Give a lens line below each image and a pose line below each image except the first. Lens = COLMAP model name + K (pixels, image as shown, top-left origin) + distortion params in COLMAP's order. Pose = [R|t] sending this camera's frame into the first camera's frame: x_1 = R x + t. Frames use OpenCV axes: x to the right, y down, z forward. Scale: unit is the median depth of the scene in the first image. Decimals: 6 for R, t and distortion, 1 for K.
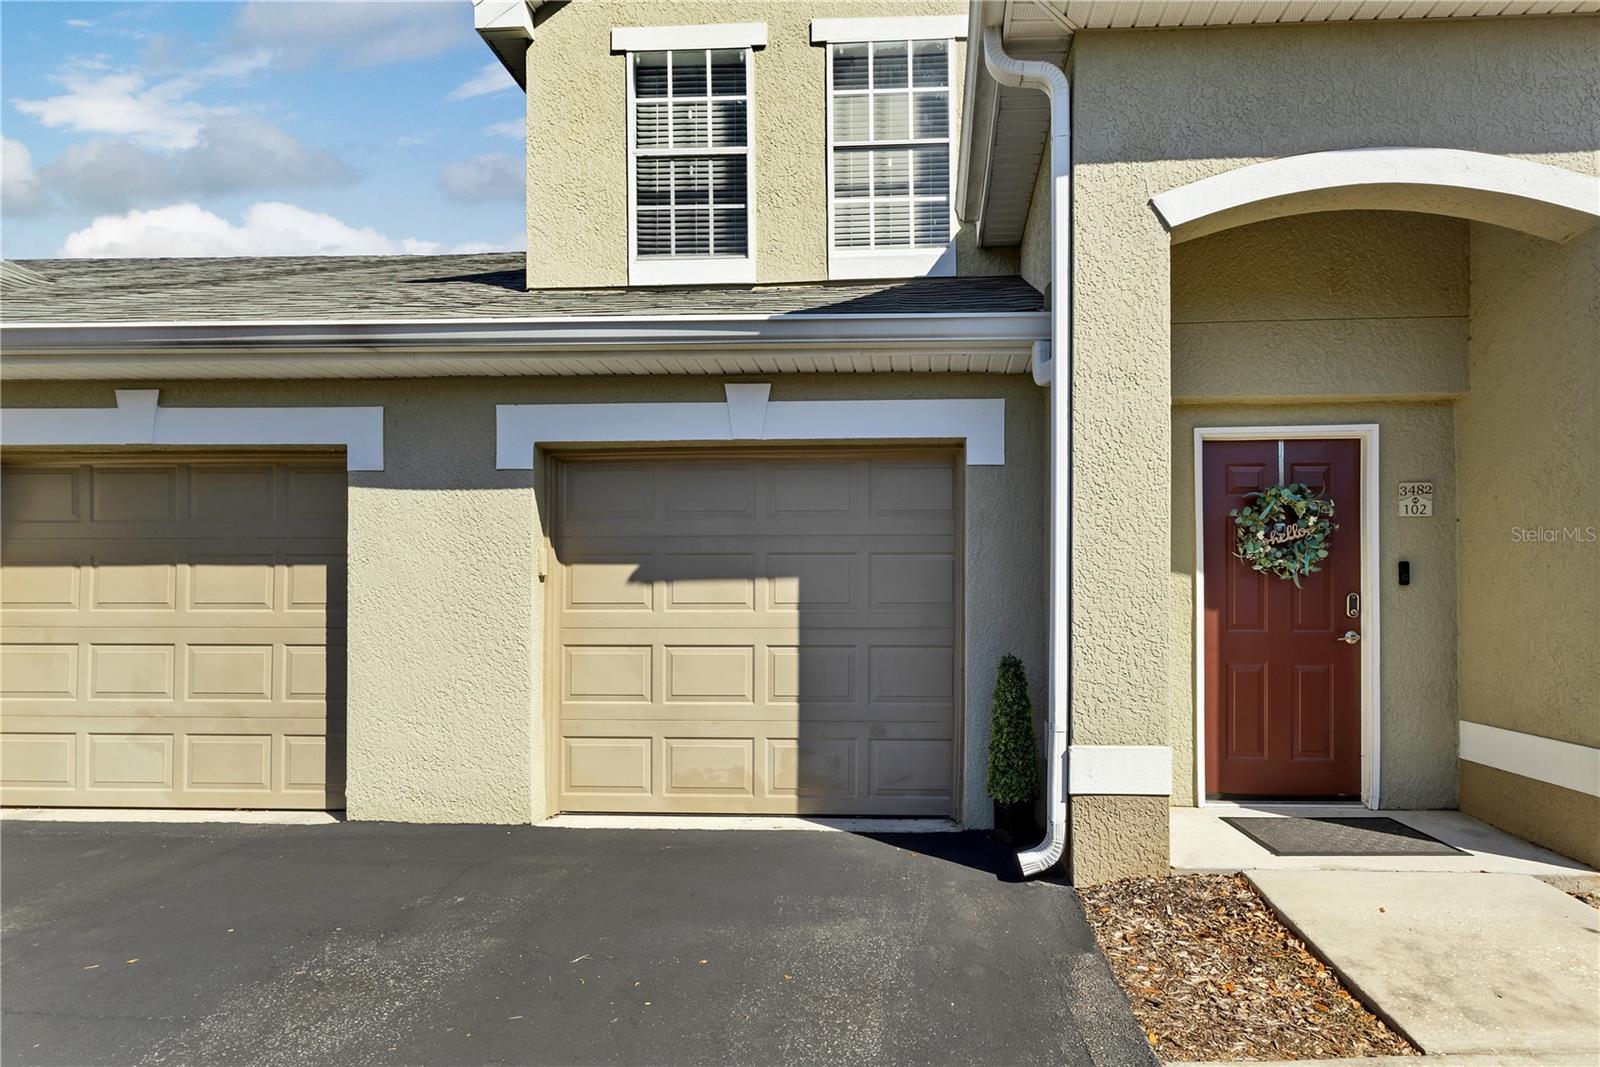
lens RADIAL K [[893.2, 0, 801.0], [0, 893.2, 556.1], [0, 0, 1]] dist [0.022909, 0.001814]
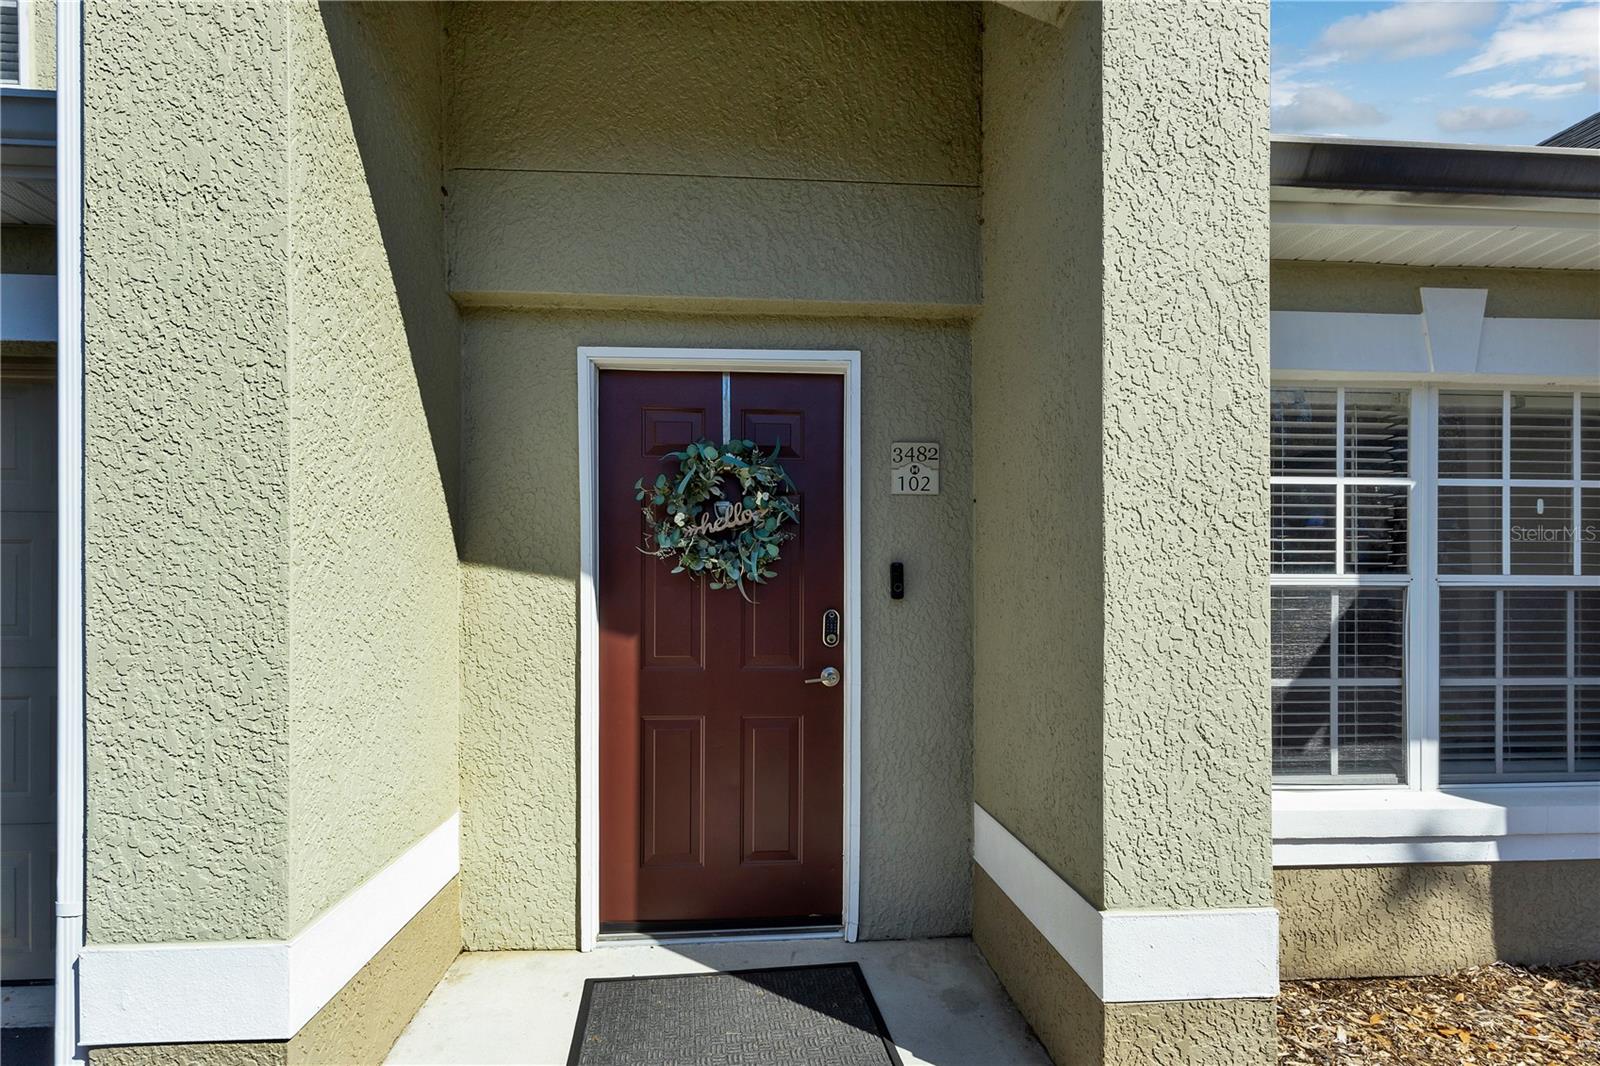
lens RADIAL K [[774.1, 0, 793.2], [0, 774.1, 536.3], [0, 0, 1]] dist [0.004279, 0.001906]
pose [[0.994284, 0.010029, 0.106300, 0.532914], [-0.010341, 0.999944, 0.002382, -0.013803], [-0.106270, -0.003468, 0.994331, 0.449757]]
